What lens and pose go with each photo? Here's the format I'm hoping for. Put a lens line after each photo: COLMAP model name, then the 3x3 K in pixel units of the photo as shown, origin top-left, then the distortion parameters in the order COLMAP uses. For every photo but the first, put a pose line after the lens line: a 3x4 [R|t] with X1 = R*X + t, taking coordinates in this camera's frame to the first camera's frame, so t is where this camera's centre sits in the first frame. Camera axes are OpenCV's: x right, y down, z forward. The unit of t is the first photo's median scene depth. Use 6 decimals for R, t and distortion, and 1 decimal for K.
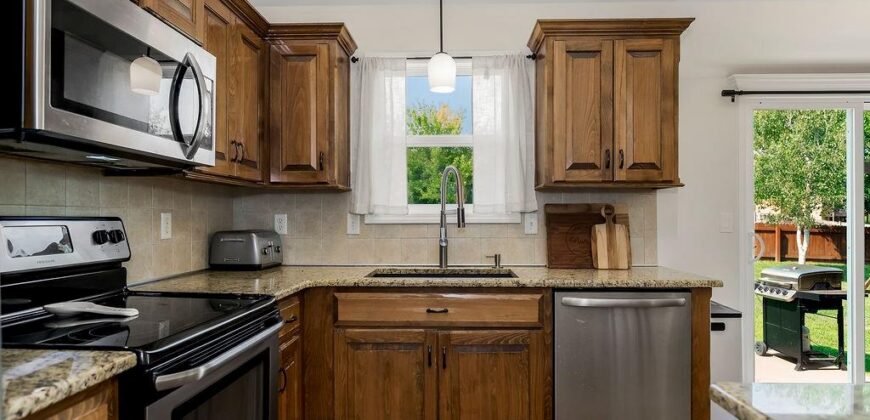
lens RADIAL K [[504.9, 0, 447.4], [0, 504.9, 213.4], [0, 0, 1]] dist [0.020291, 0.000073]
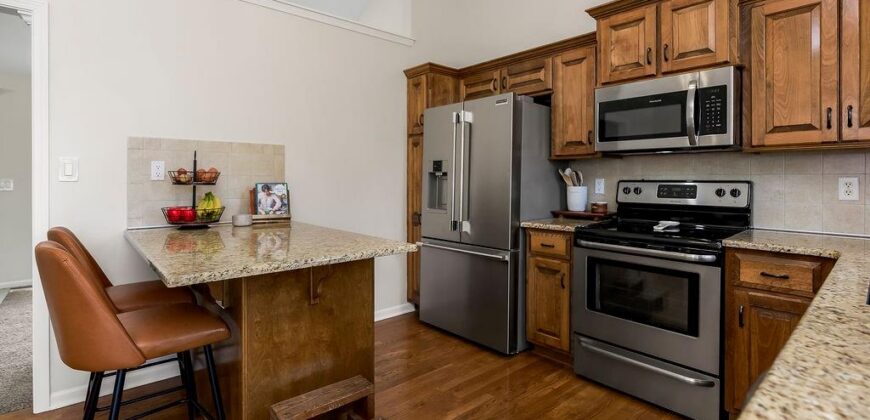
lens RADIAL K [[403.3, 0, 453.7], [0, 403.3, 182.3], [0, 0, 1]] dist [-0.000138, 0.000198]
pose [[-0.703556, -0.001909, -0.710637, 0.614761], [0.001345, 0.999991, -0.004018, 0.010856], [0.710639, -0.003783, -0.703547, 0.880594]]
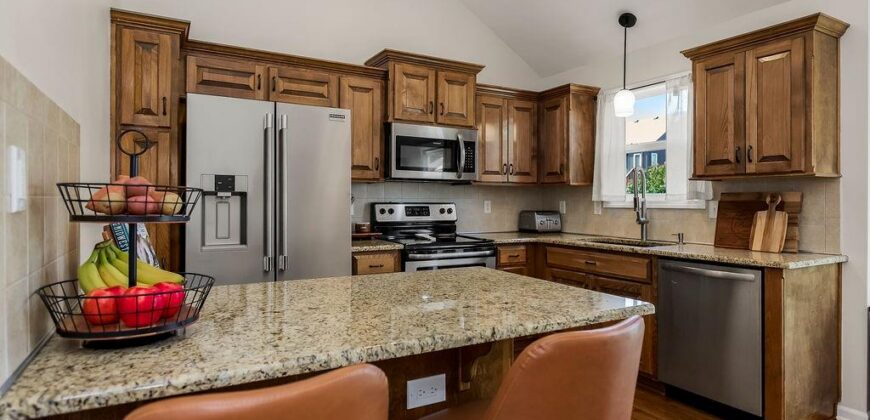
lens RADIAL K [[485.3, 0, 439.5], [0, 485.3, 200.4], [0, 0, 1]] dist [-0.016352, 0.000004]
pose [[0.521717, 0.000929, -0.853118, 0.887041], [0.004141, 0.999985, 0.003622, -0.008918], [0.853108, -0.005423, 0.521706, -0.163427]]
